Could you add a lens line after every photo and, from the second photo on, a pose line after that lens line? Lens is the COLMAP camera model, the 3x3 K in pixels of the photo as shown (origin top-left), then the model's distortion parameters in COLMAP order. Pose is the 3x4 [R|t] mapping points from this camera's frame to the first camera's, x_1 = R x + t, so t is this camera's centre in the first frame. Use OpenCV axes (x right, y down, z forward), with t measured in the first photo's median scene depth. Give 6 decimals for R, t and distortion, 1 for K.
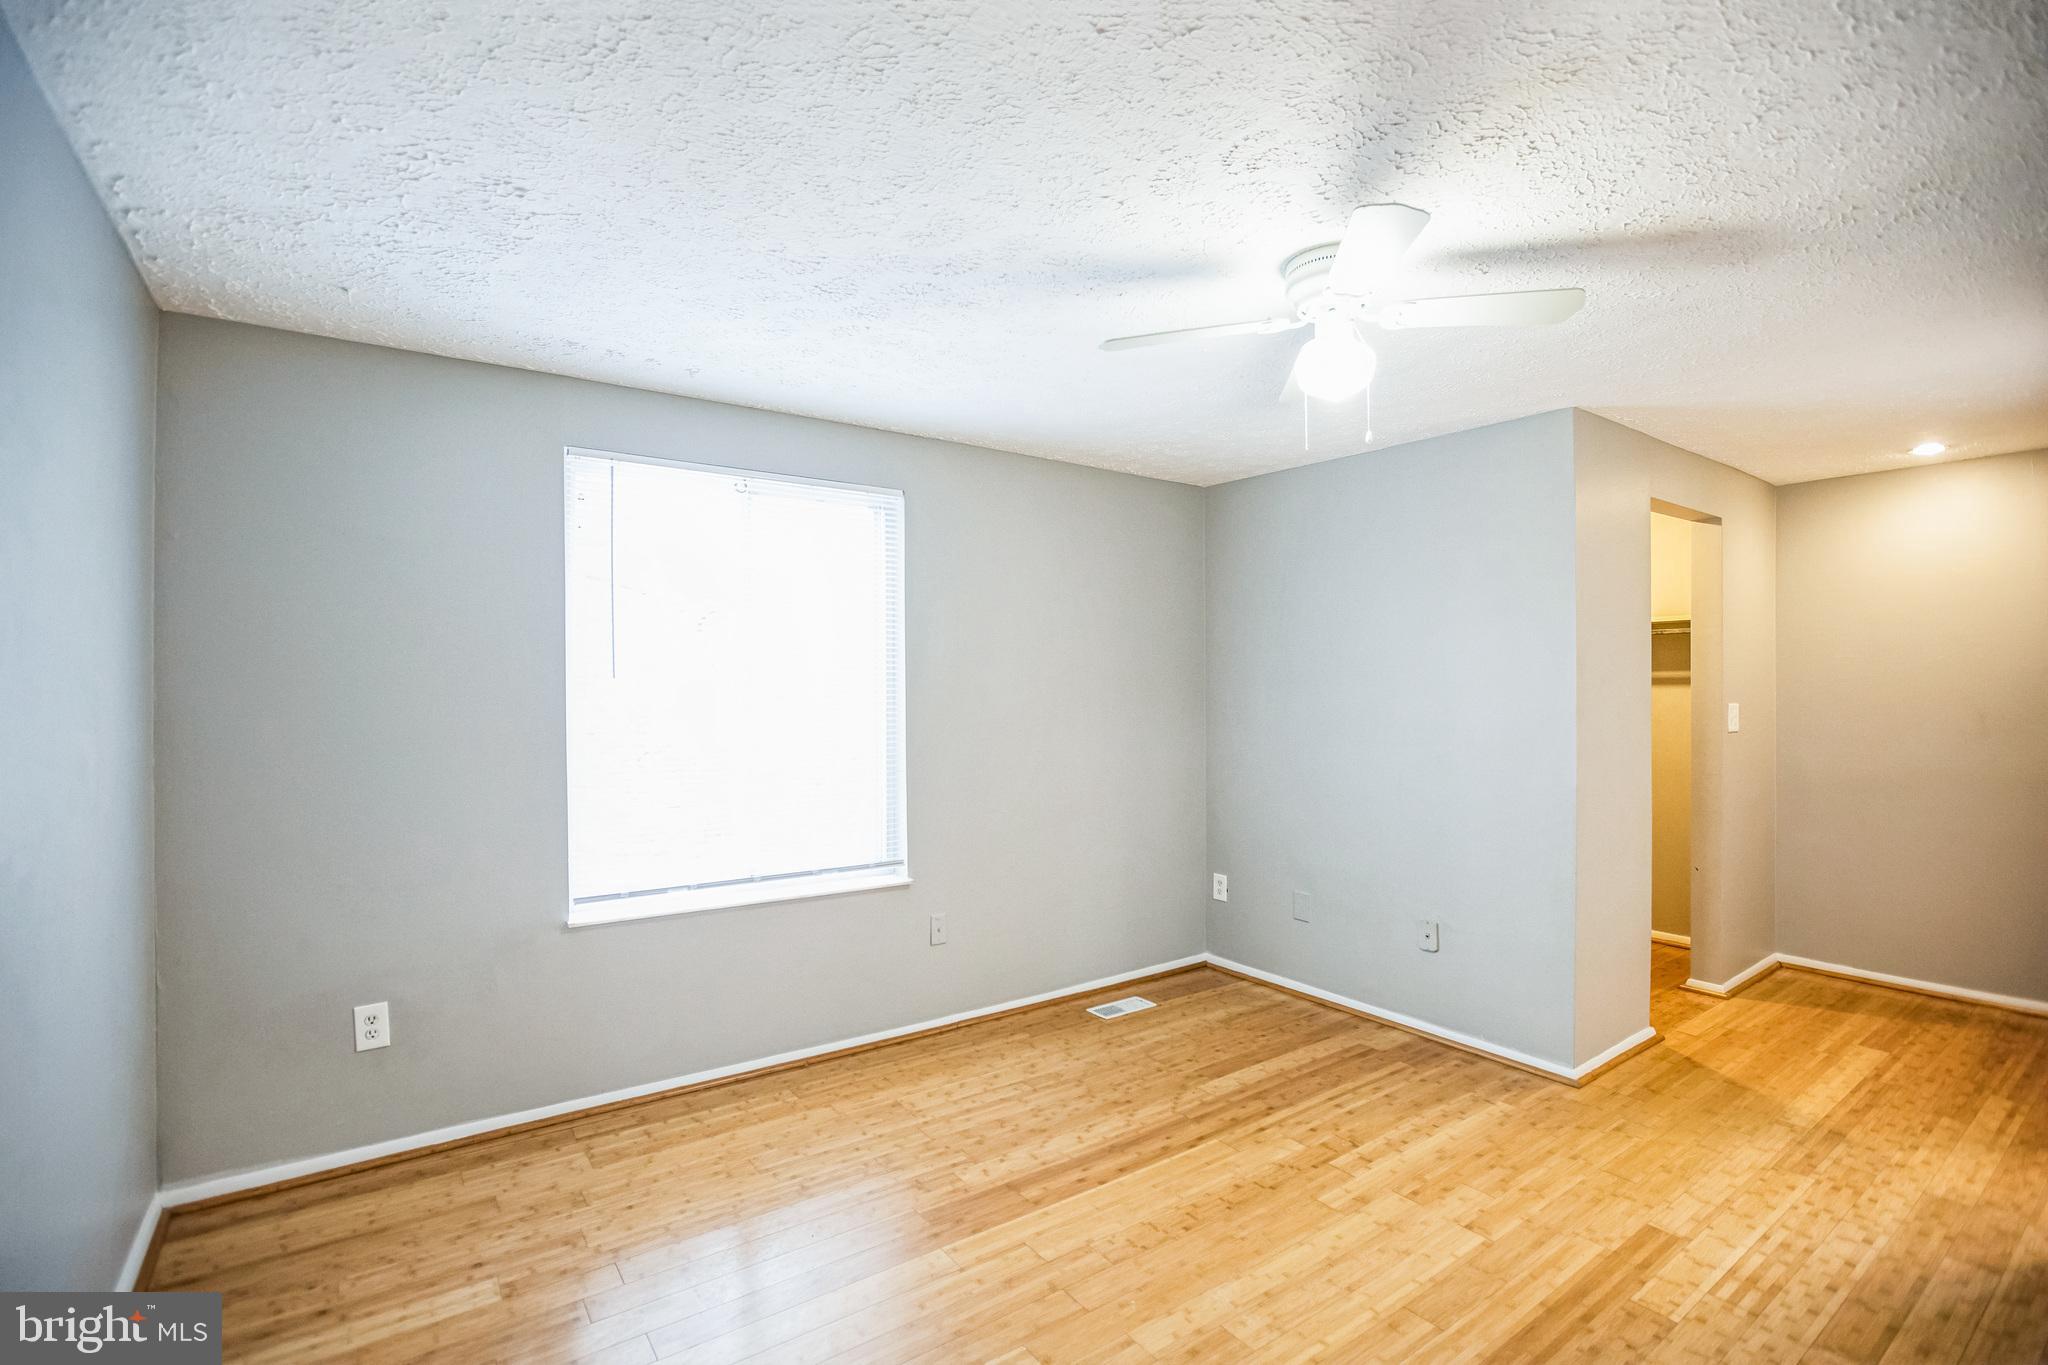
lens RADIAL K [[948.9, 0, 1028.7], [0, 948.9, 680.9], [0, 0, 1]] dist [-0.037459, 0.009781]
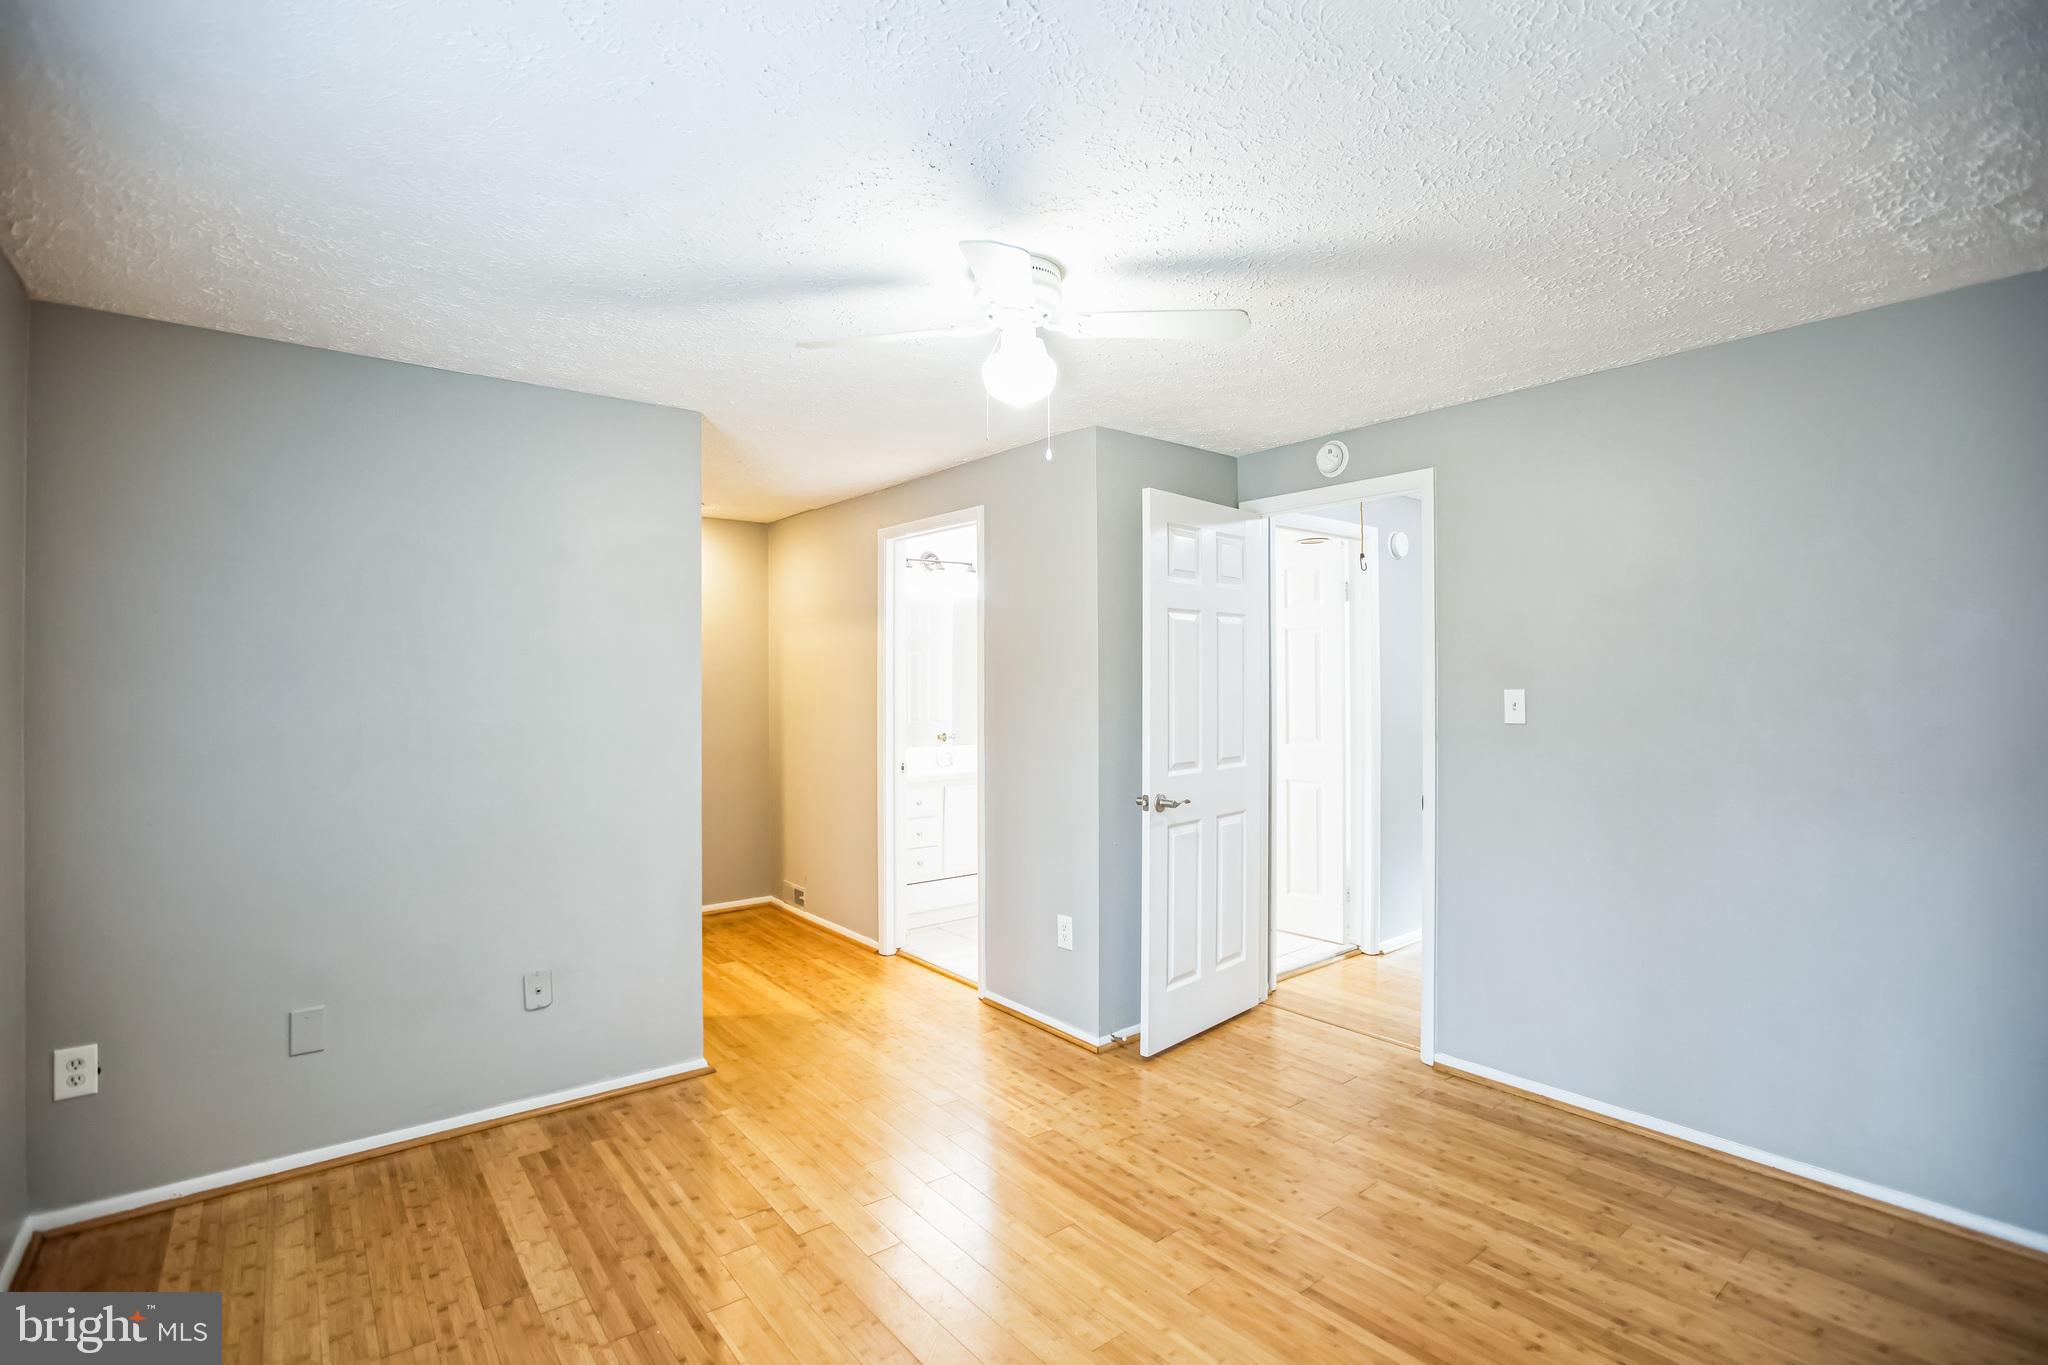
lens RADIAL K [[948.9, 0, 1029.2], [0, 948.9, 678.9], [0, 0, 1]] dist [-0.037459, 0.009781]
pose [[-0.060593, 0.002150, 0.998160, -0.494623], [-0.004439, 0.999987, -0.002423, -0.000331], [-0.998153, -0.004577, -0.060582, 0.741006]]
